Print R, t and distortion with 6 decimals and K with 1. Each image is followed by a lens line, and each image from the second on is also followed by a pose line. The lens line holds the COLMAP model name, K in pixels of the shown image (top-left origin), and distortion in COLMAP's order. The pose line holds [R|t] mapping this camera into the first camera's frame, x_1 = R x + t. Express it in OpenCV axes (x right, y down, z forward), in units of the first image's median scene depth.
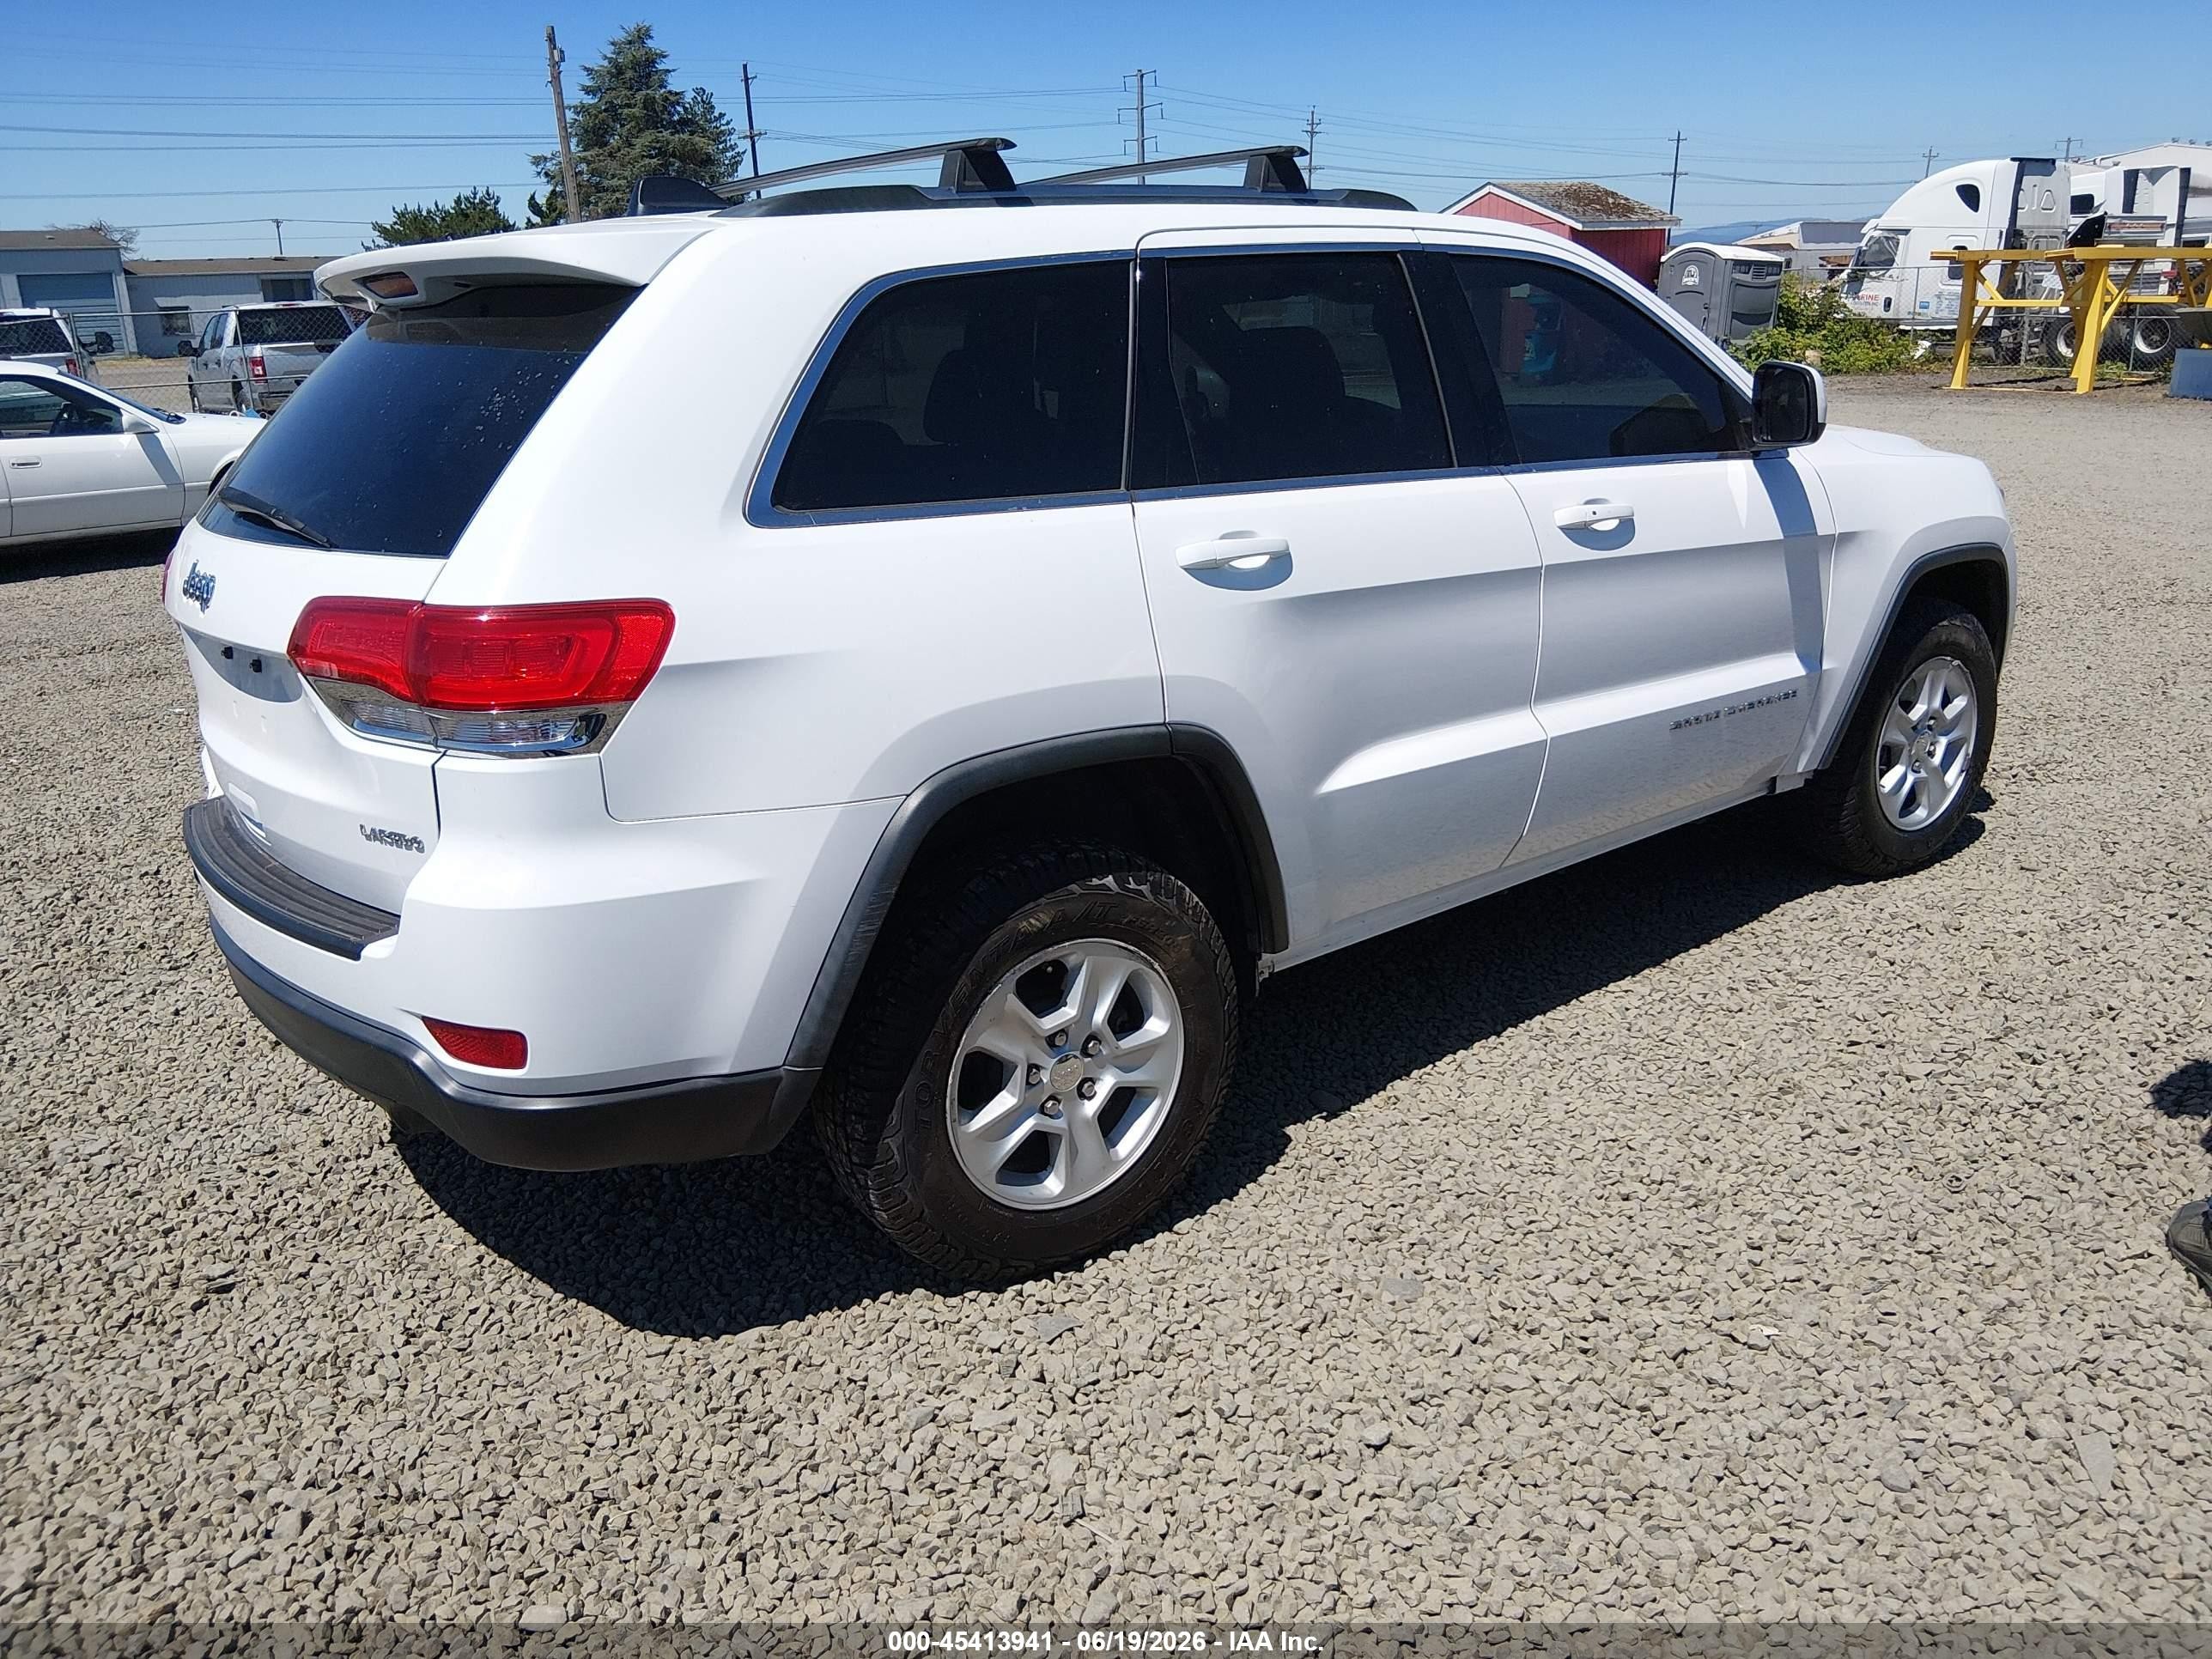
lens RADIAL K [[1687.0, 0, 1115.2], [0, 1687.0, 819.7], [0, 0, 1]] dist [0.131392, -0.240923]
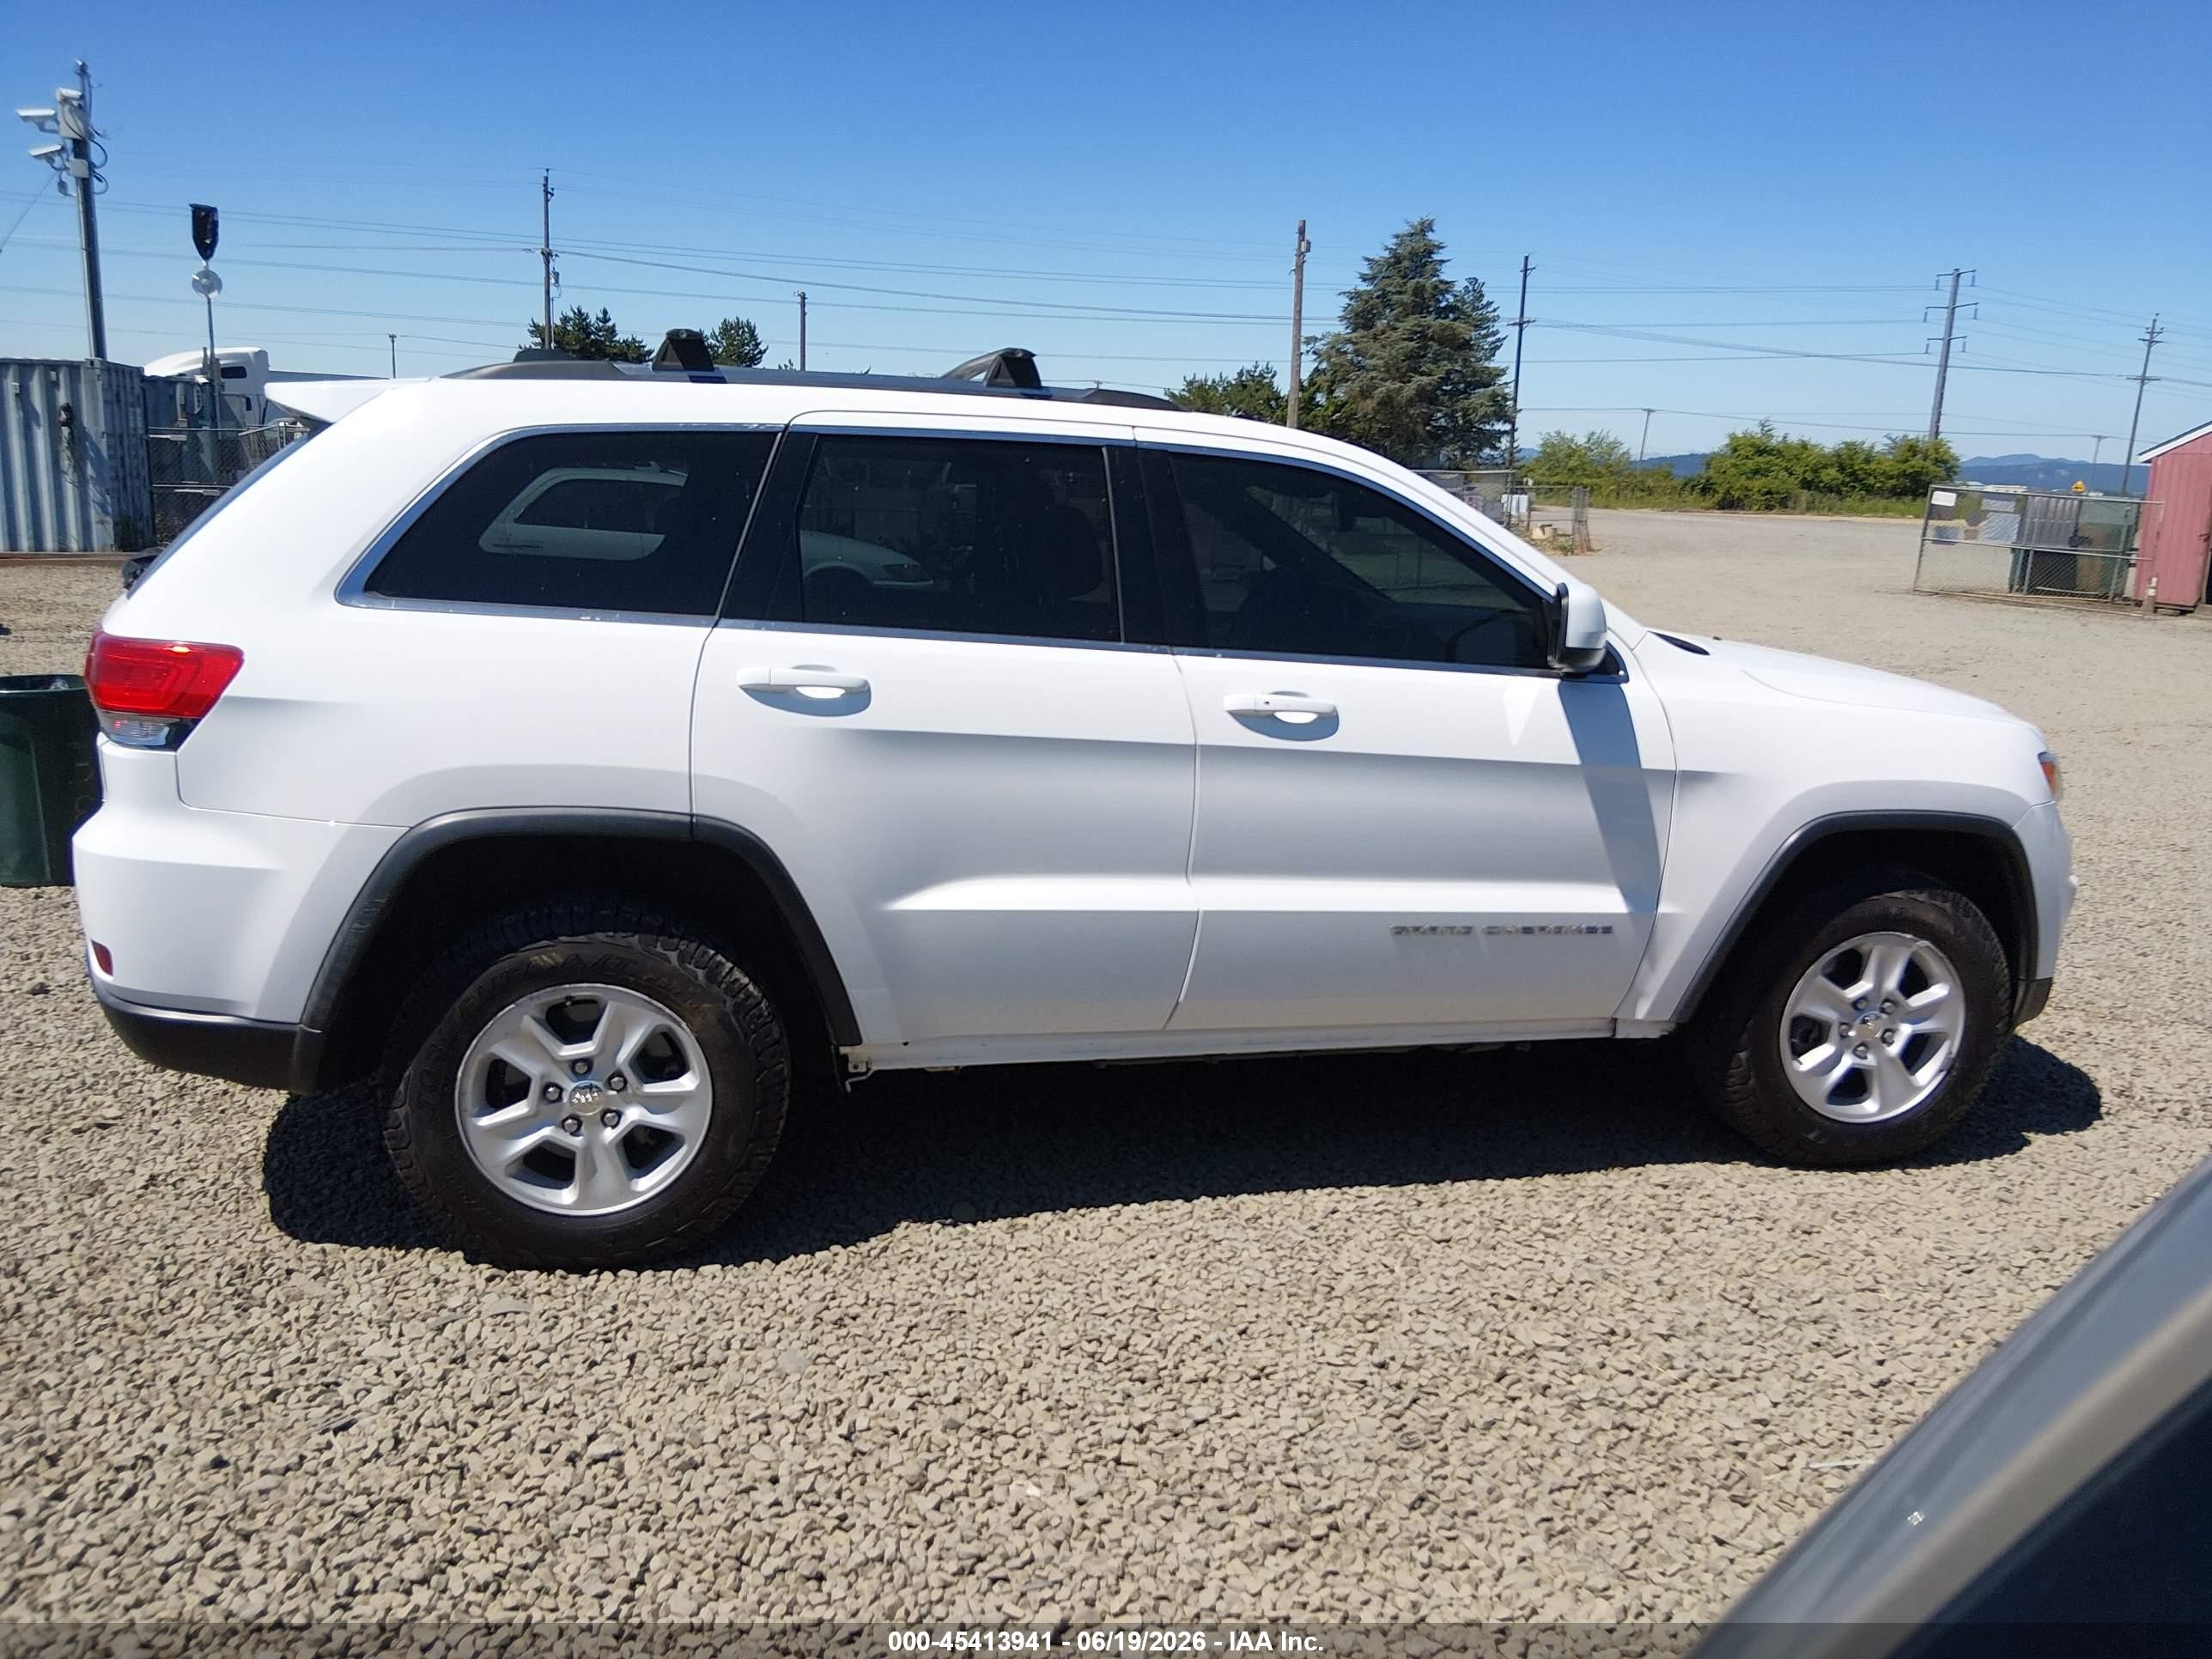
lens RADIAL K [[1687.0, 0, 1115.2], [0, 1687.0, 819.7], [0, 0, 1]] dist [0.131392, -0.240923]
pose [[0.902420, 0.151913, -0.403188, 0.665687], [-0.189726, 0.980279, -0.055299, -0.038068], [0.386836, 0.126398, 0.913445, 0.038588]]
